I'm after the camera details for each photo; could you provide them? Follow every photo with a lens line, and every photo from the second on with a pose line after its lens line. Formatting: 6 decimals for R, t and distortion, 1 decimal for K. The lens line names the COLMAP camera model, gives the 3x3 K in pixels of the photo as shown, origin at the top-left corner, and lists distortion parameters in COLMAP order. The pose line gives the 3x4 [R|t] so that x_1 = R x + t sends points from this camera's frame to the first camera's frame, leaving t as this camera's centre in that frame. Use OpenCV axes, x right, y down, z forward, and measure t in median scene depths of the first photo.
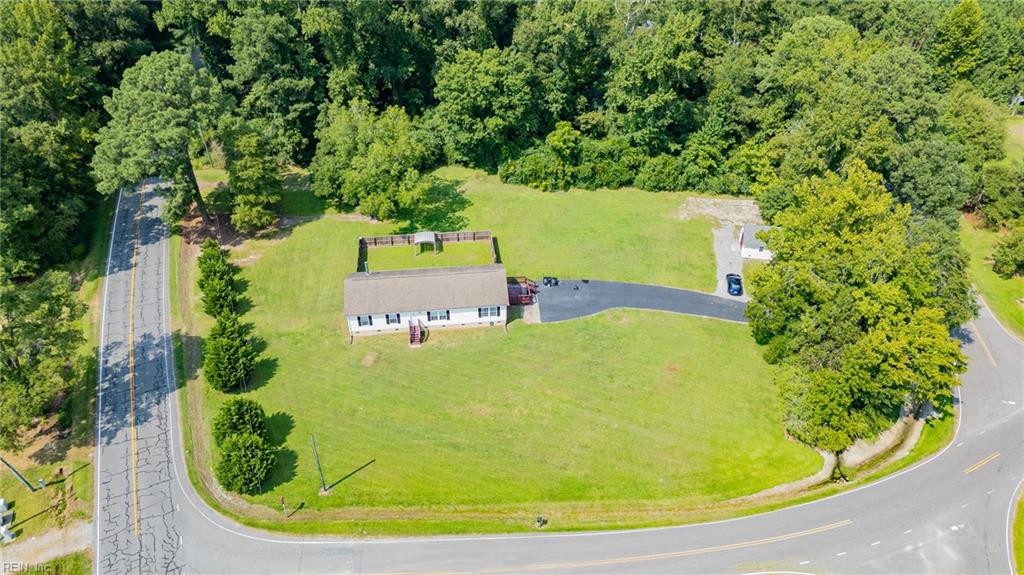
lens RADIAL K [[716.0, 0, 525.2], [0, 716.0, 286.2], [0, 0, 1]] dist [0.062210, -0.047427]
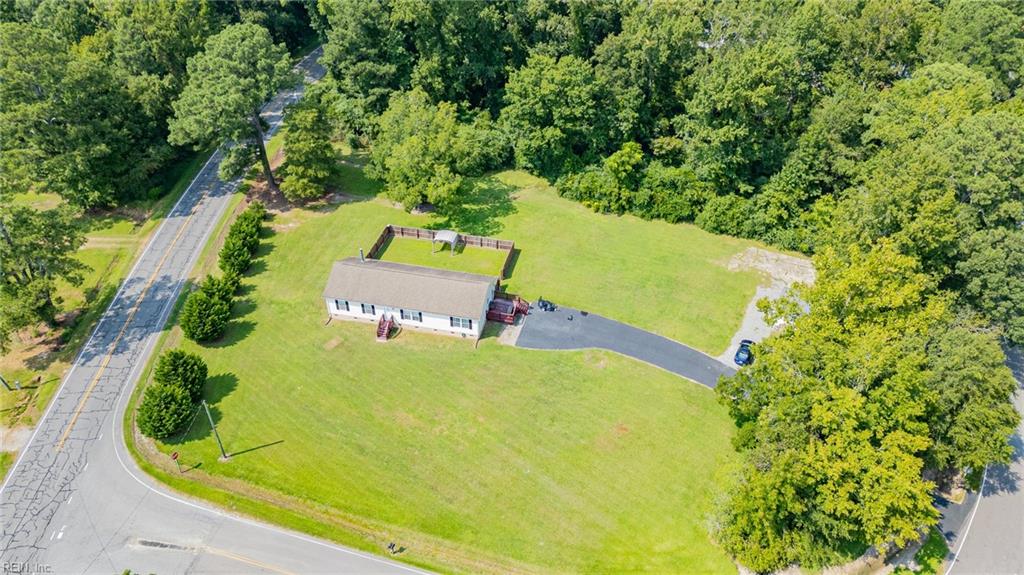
lens RADIAL K [[716.0, 0, 525.6], [0, 716.0, 290.5], [0, 0, 1]] dist [0.062210, -0.047427]
pose [[0.942759, 0.202024, -0.265316, 0.270262], [-0.201822, 0.979013, 0.028324, -0.050354], [0.265470, 0.026844, 0.963745, 0.085421]]
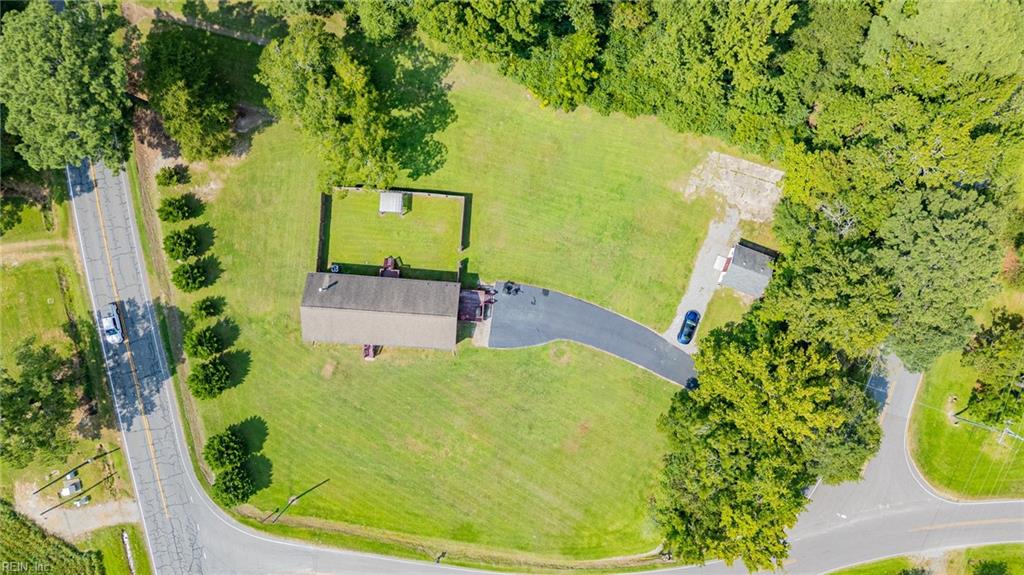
lens RADIAL K [[716.0, 0, 515.8], [0, 716.0, 282.7], [0, 0, 1]] dist [0.062210, -0.047427]
pose [[0.979286, 0.202434, 0.004423, 0.038858], [-0.124324, 0.583895, 0.802253, -0.863877], [0.159821, -0.786185, 0.596968, 0.434863]]
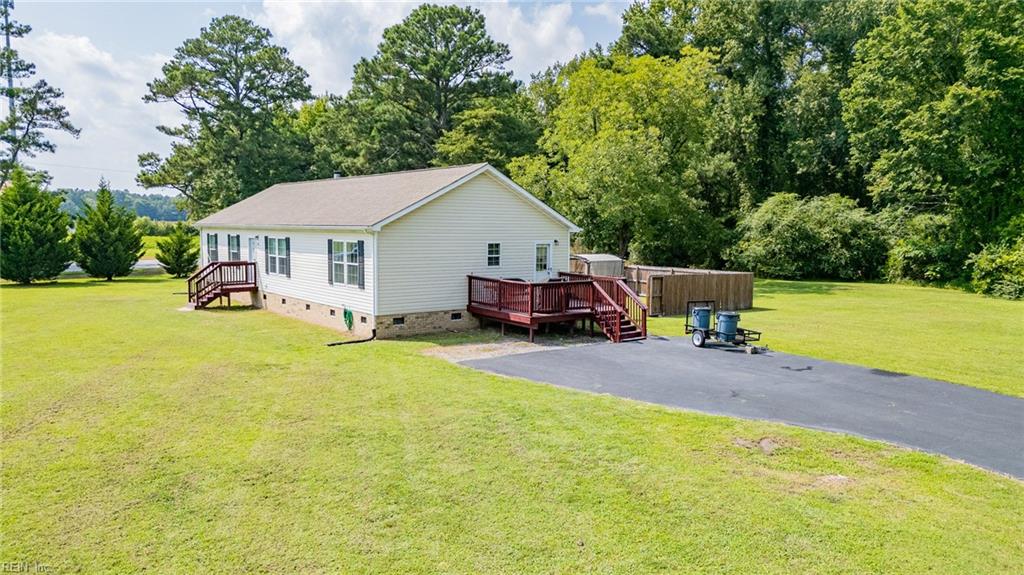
lens RADIAL K [[716.0, 0, 509.3], [0, 716.0, 290.2], [0, 0, 1]] dist [0.062210, -0.047427]
pose [[0.501032, 0.063409, -0.863103, 0.207348], [-0.522305, 0.817358, -0.243151, 0.075350], [0.690047, 0.572629, 0.442641, 0.896039]]
